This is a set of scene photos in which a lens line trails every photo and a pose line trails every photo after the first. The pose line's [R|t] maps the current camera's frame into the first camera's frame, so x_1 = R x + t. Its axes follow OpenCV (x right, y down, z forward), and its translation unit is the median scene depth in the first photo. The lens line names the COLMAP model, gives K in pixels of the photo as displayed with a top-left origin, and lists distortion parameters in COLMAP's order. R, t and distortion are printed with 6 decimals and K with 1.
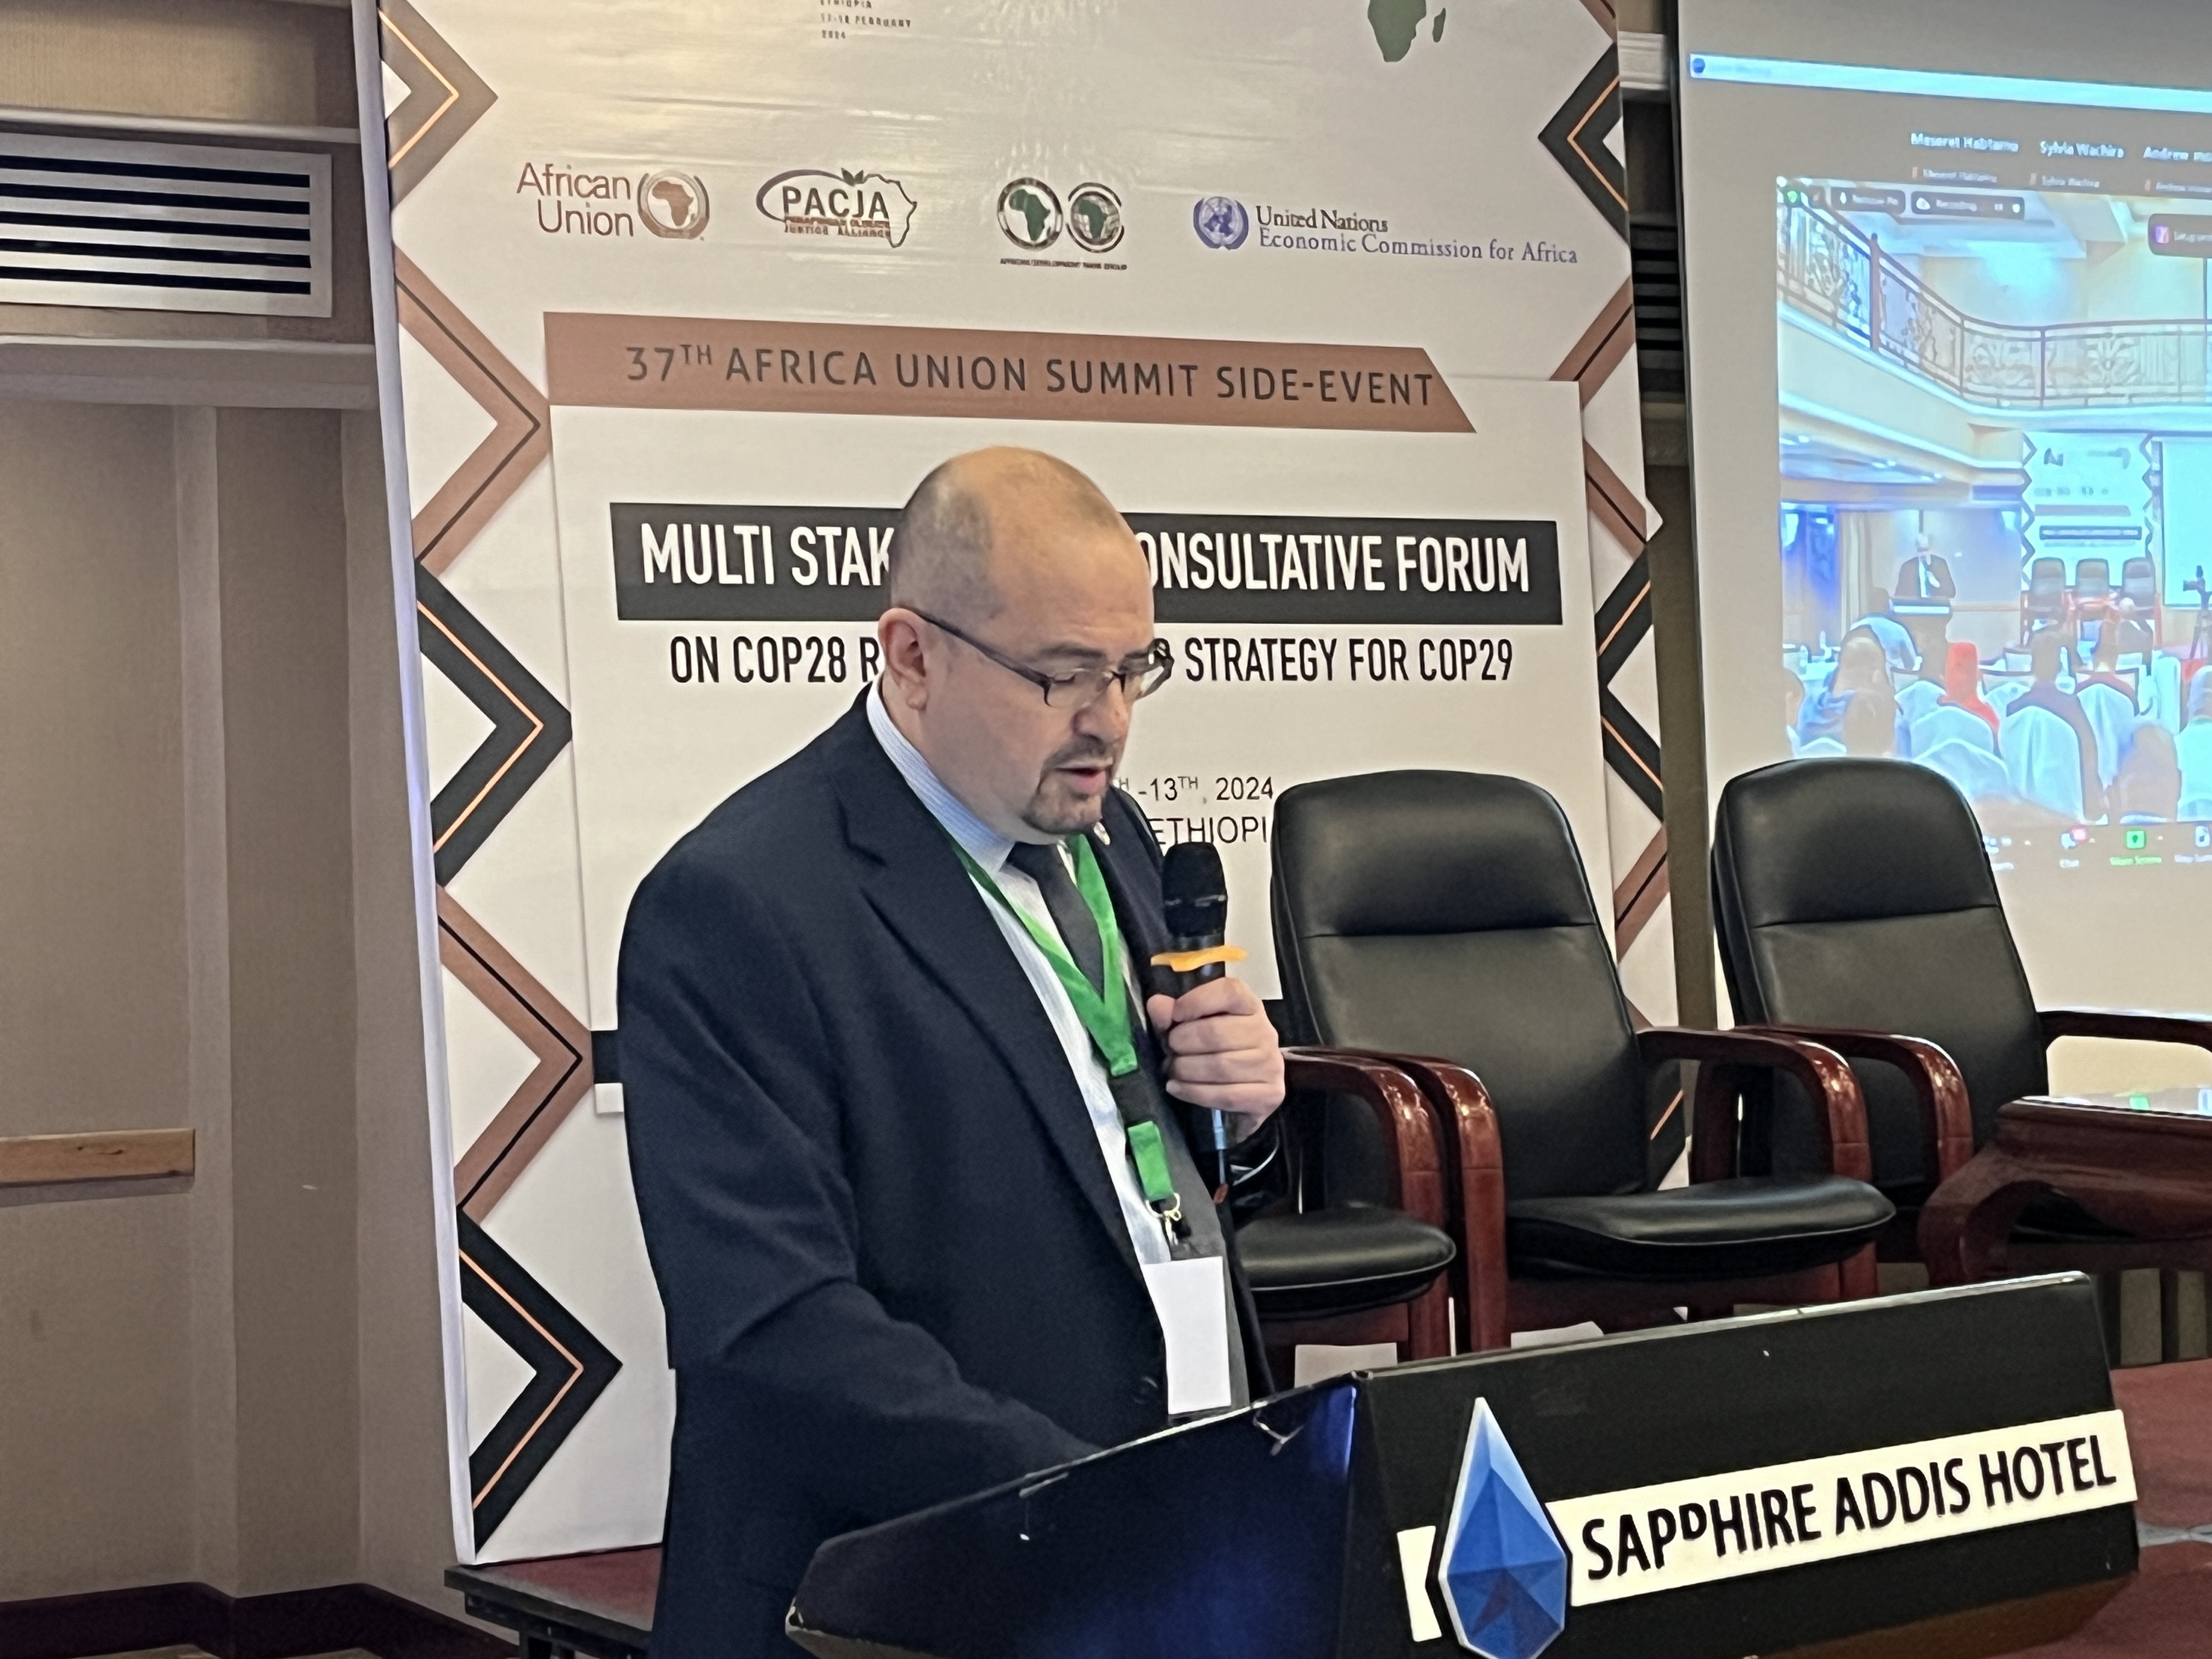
lens RADIAL K [[4450.7, 0, 1106.0], [0, 4450.7, 829.5], [0, 0, 1]] dist [0.236733, -0.786271]
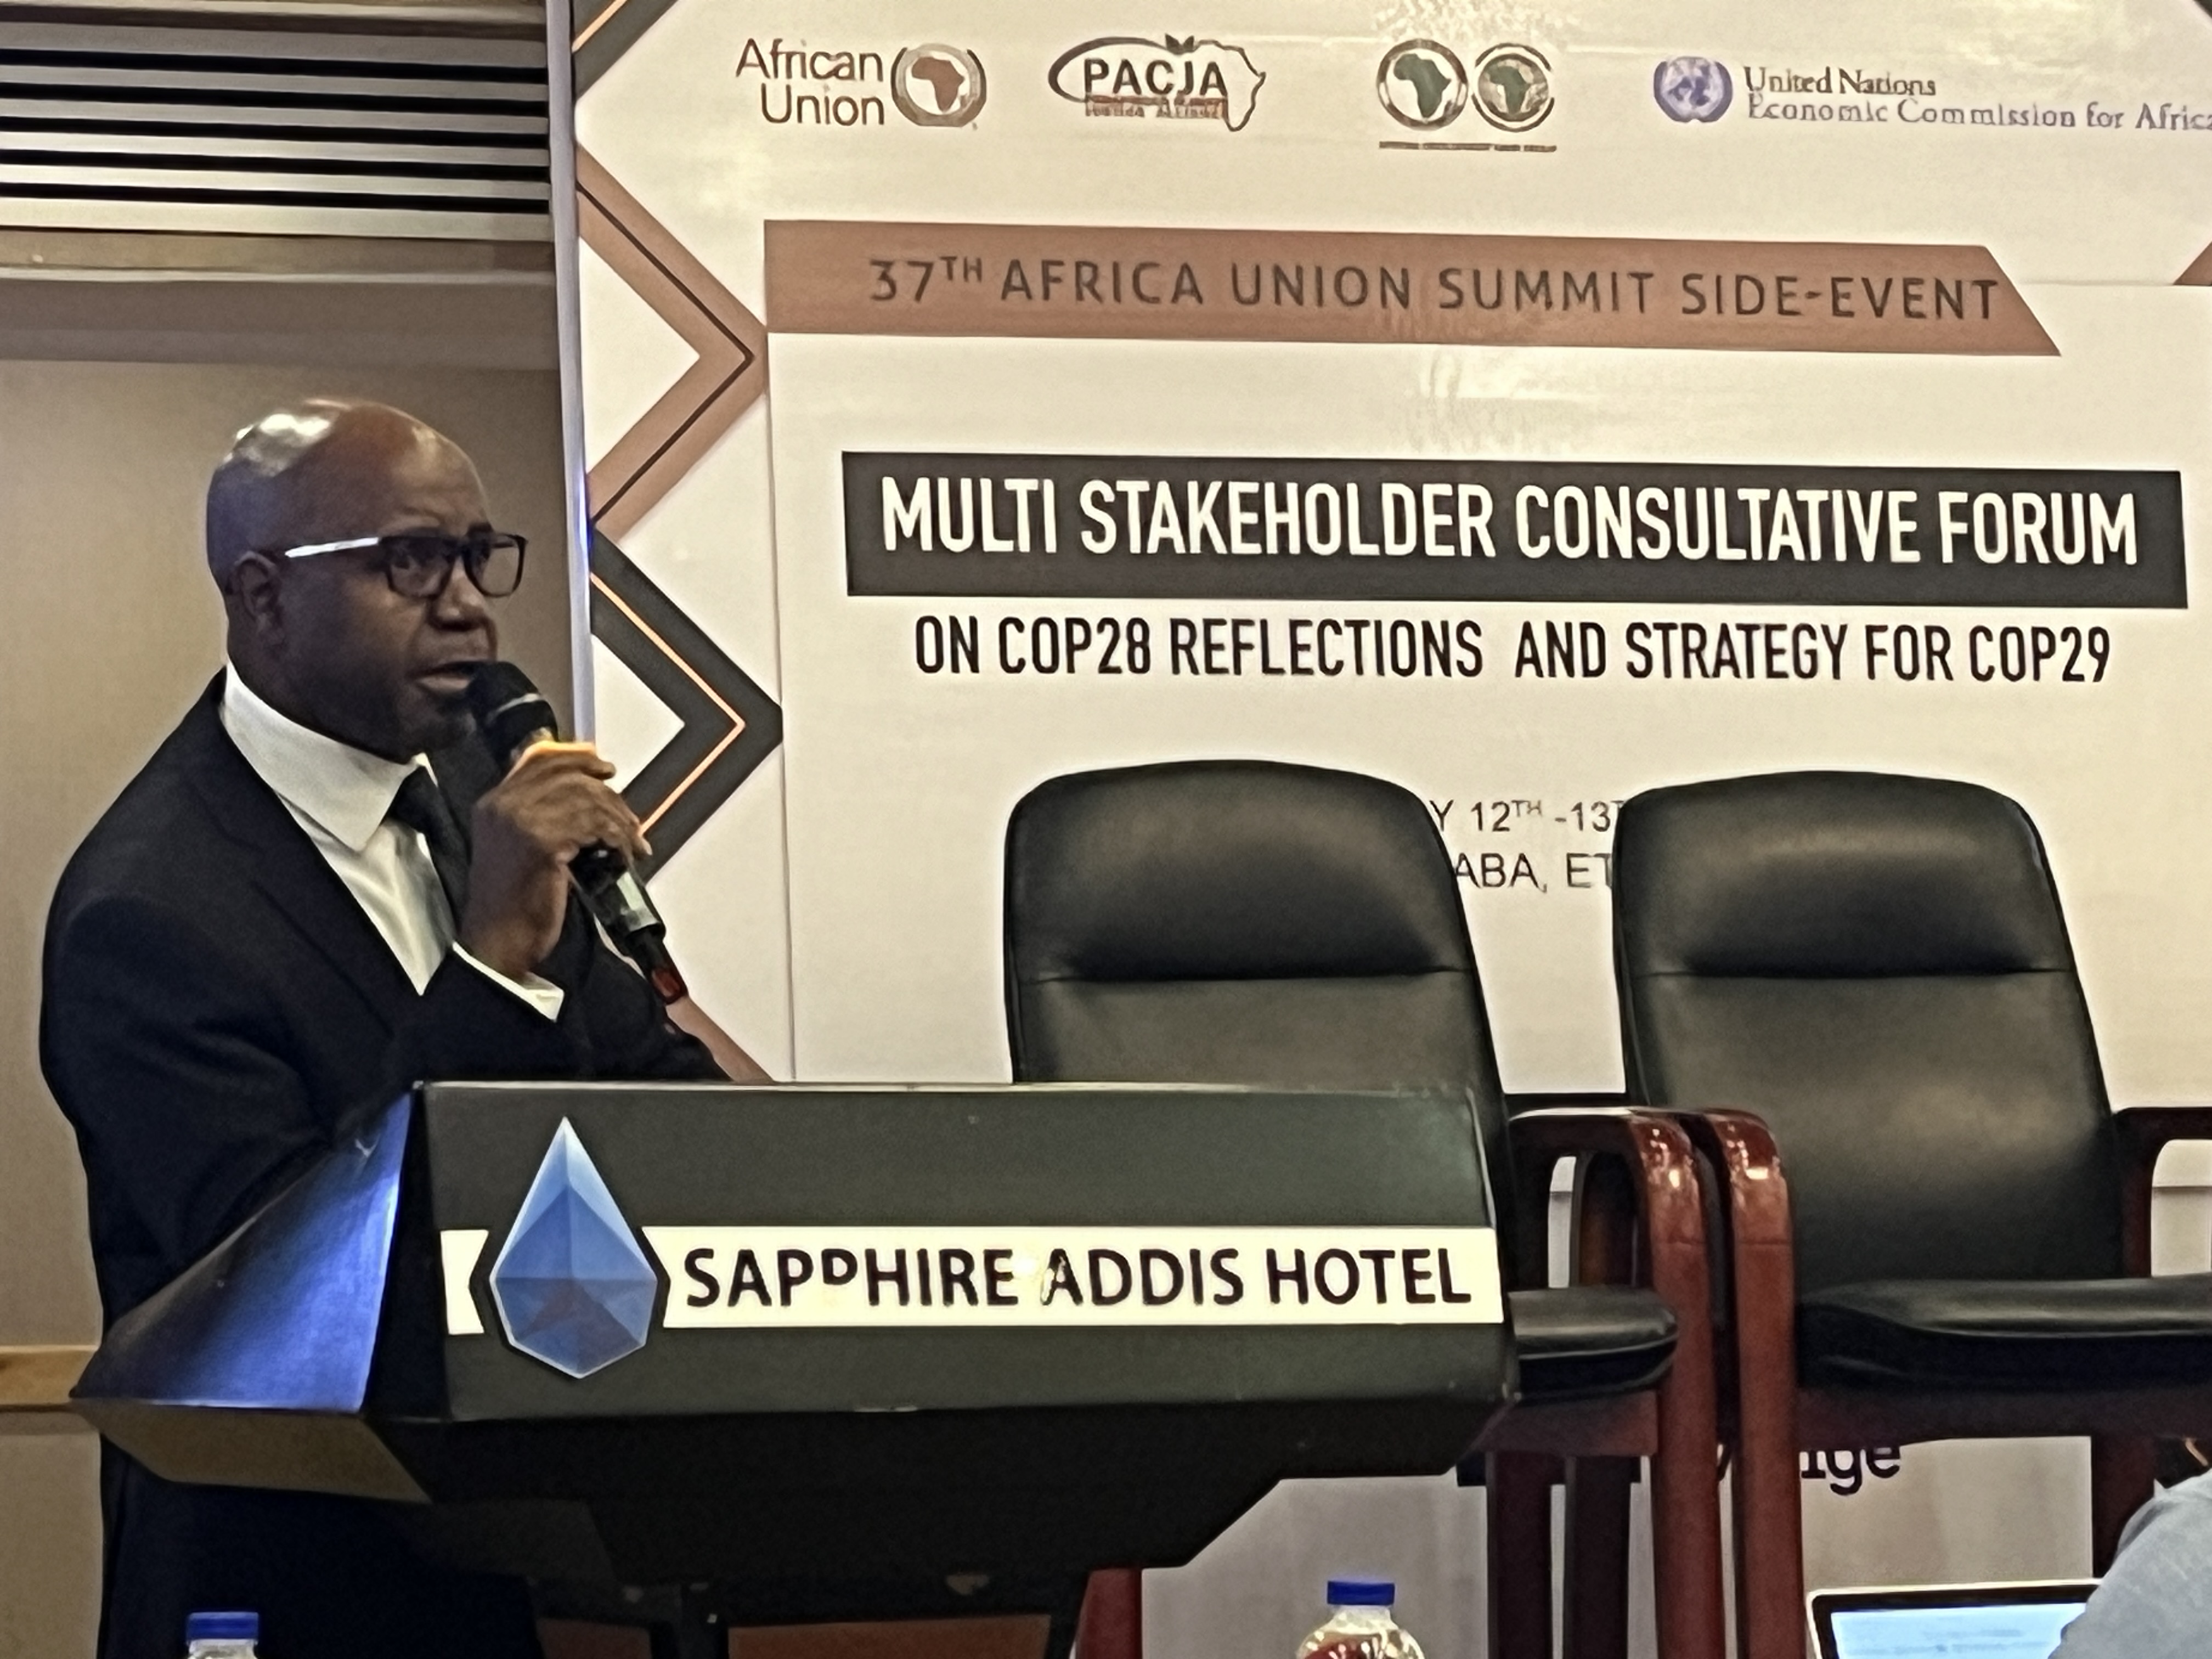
lens RADIAL K [[7249.6, 0, 1157.9], [0, 7249.6, 831.0], [0, 0, 1]] dist [0.145254, 0.797397]
pose [[0.967801, -0.007249, -0.251613, 0.266800], [-0.006018, 0.998633, -0.051918, 0.061522], [0.251646, 0.051761, 0.966434, -0.244027]]
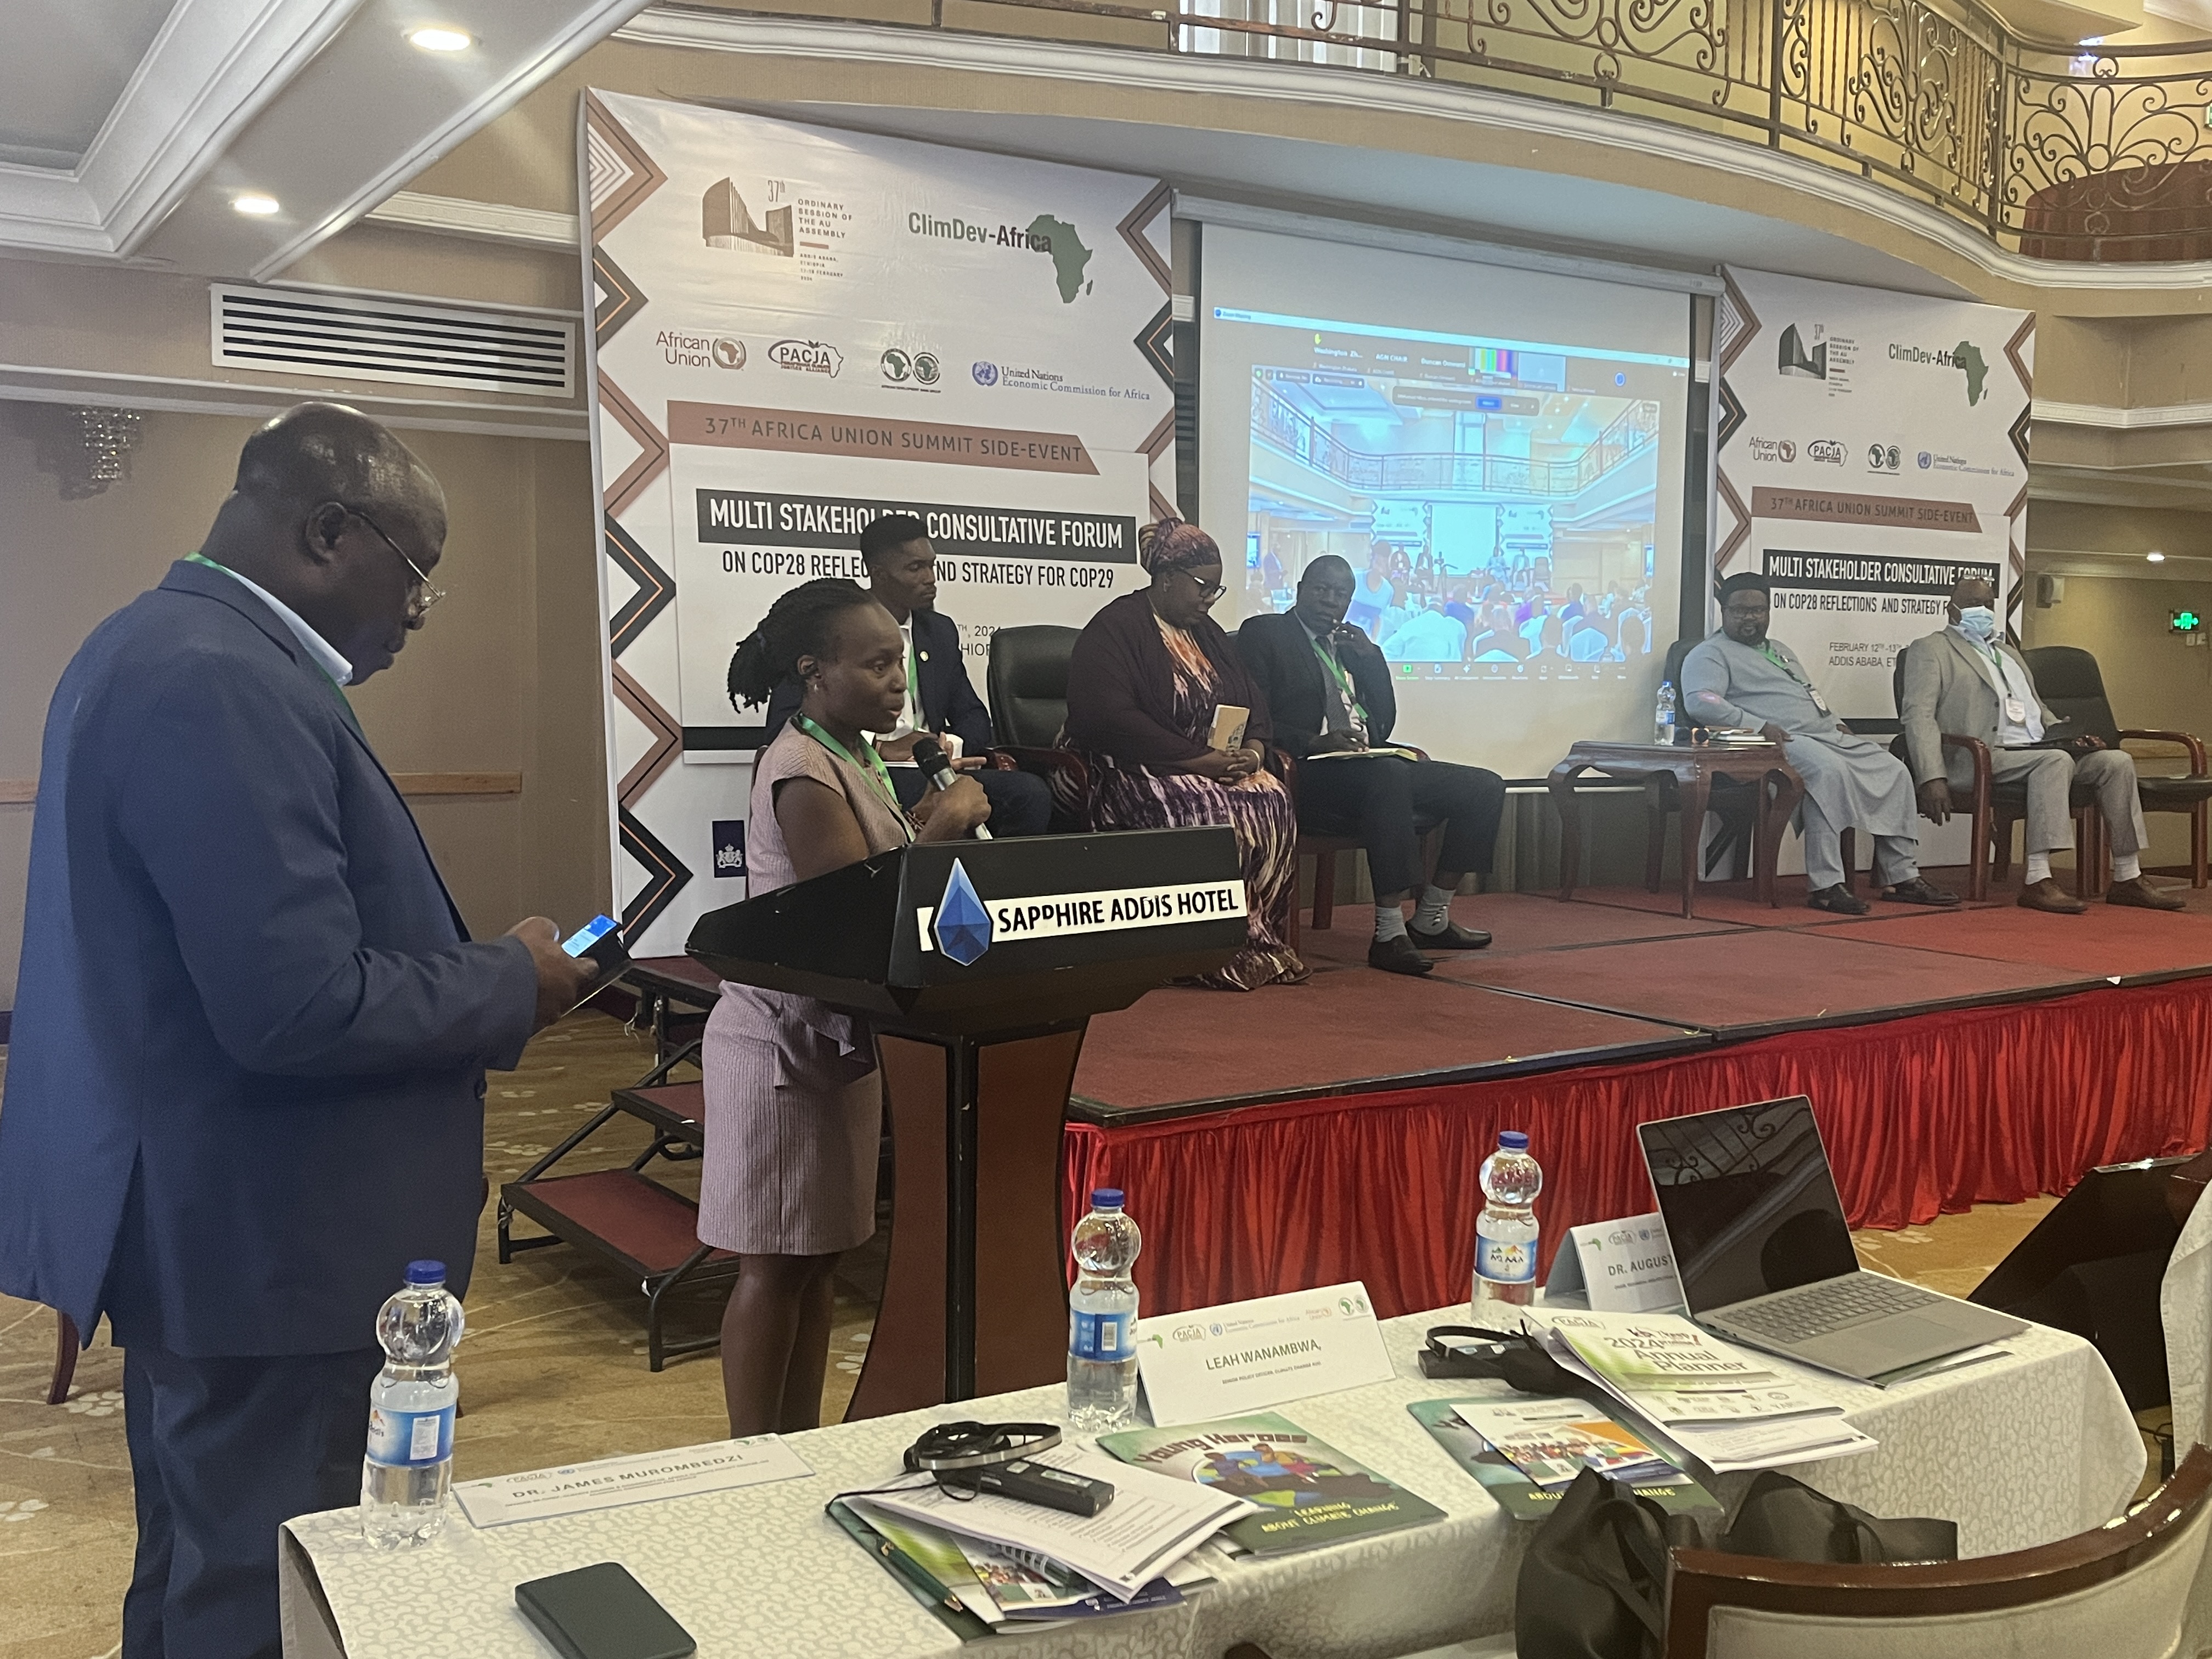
lens RADIAL K [[2136.7, 0, 1137.4], [0, 2136.7, 829.9], [0, 0, 1]] dist [0.111103, -0.175007]
pose [[0.997687, 0.032012, 0.059968, 0.047092], [-0.036464, 0.996540, 0.074682, 0.007494], [-0.057370, -0.076696, 0.995403, -0.083134]]
